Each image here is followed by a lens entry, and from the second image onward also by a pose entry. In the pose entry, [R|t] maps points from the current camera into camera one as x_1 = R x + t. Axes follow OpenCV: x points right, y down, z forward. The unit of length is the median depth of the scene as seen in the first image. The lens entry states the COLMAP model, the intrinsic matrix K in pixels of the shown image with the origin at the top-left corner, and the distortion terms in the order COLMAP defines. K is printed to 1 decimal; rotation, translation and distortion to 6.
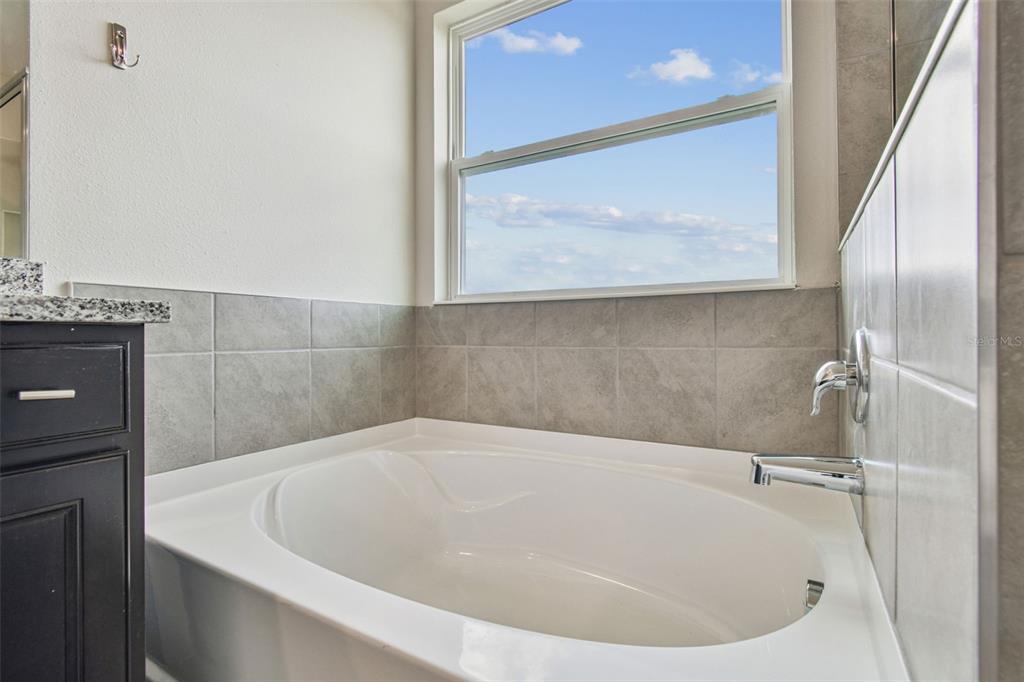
lens RADIAL K [[479.0, 0, 510.2], [0, 479.0, 331.2], [0, 0, 1]] dist [-0.009996, 0.007157]
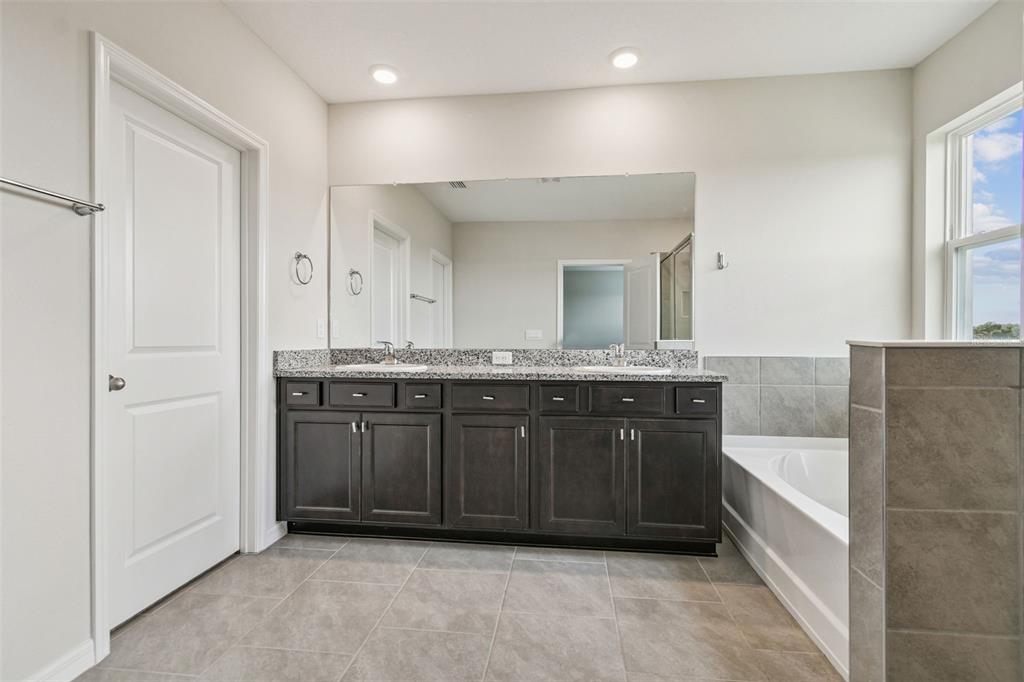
lens RADIAL K [[479.0, 0, 513.6], [0, 479.0, 340.5], [0, 0, 1]] dist [-0.009996, 0.007157]
pose [[0.412381, 0.009440, -0.910963, 0.724095], [0.004896, 0.999909, 0.012578, -0.155100], [0.910998, -0.009647, 0.412297, -0.733071]]
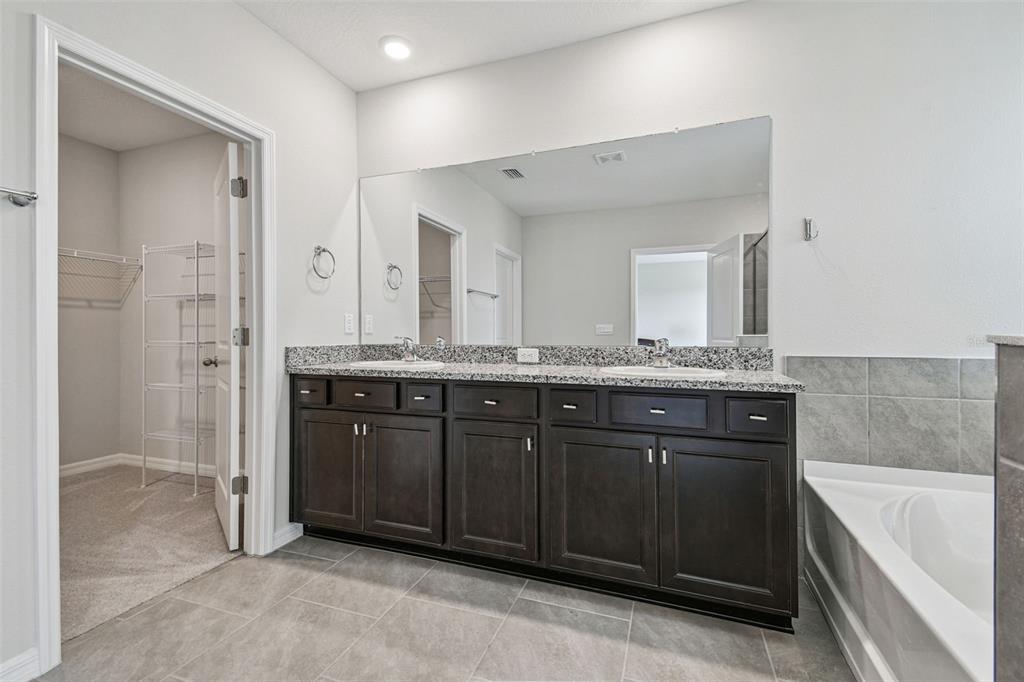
lens RADIAL K [[451.1, 0, 510.8], [0, 451.1, 334.6], [0, 0, 1]] dist [0.027925, -0.009502]
pose [[0.185024, 0.006663, -0.982711, 0.526300], [0.009941, 0.999913, 0.008651, -0.149698], [0.982684, -0.011369, 0.184941, -0.351008]]
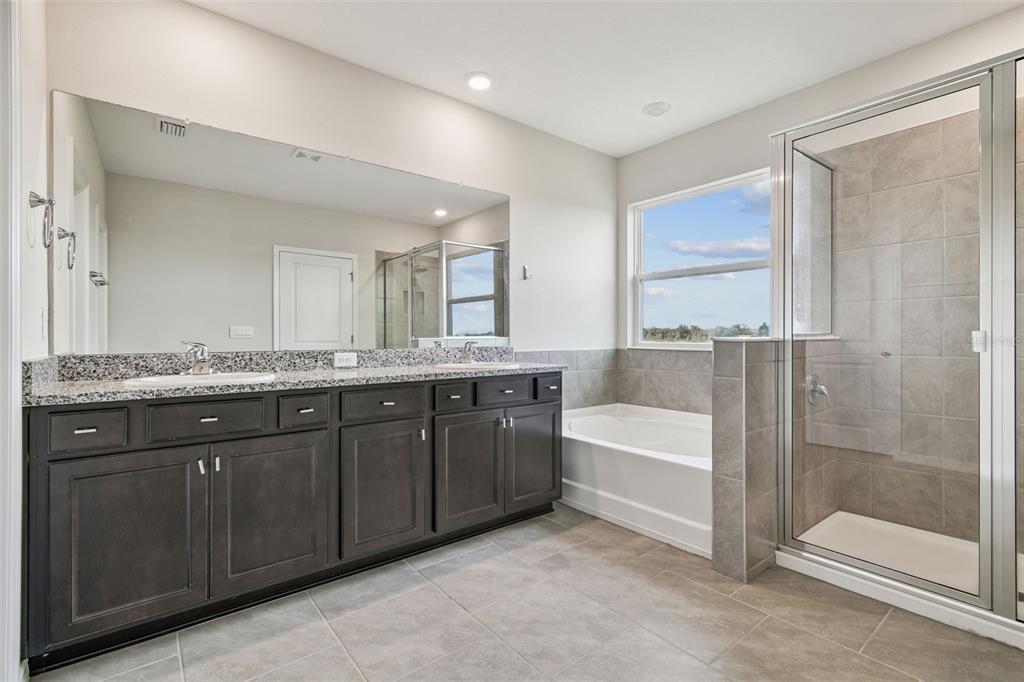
lens RADIAL K [[479.0, 0, 525.0], [0, 479.0, 335.8], [0, 0, 1]] dist [-0.009996, 0.007157]
pose [[0.943623, 0.004637, -0.330990, 0.133336], [-0.000959, 0.999936, 0.011274, -0.165171], [0.331021, -0.010321, 0.943567, -1.352528]]
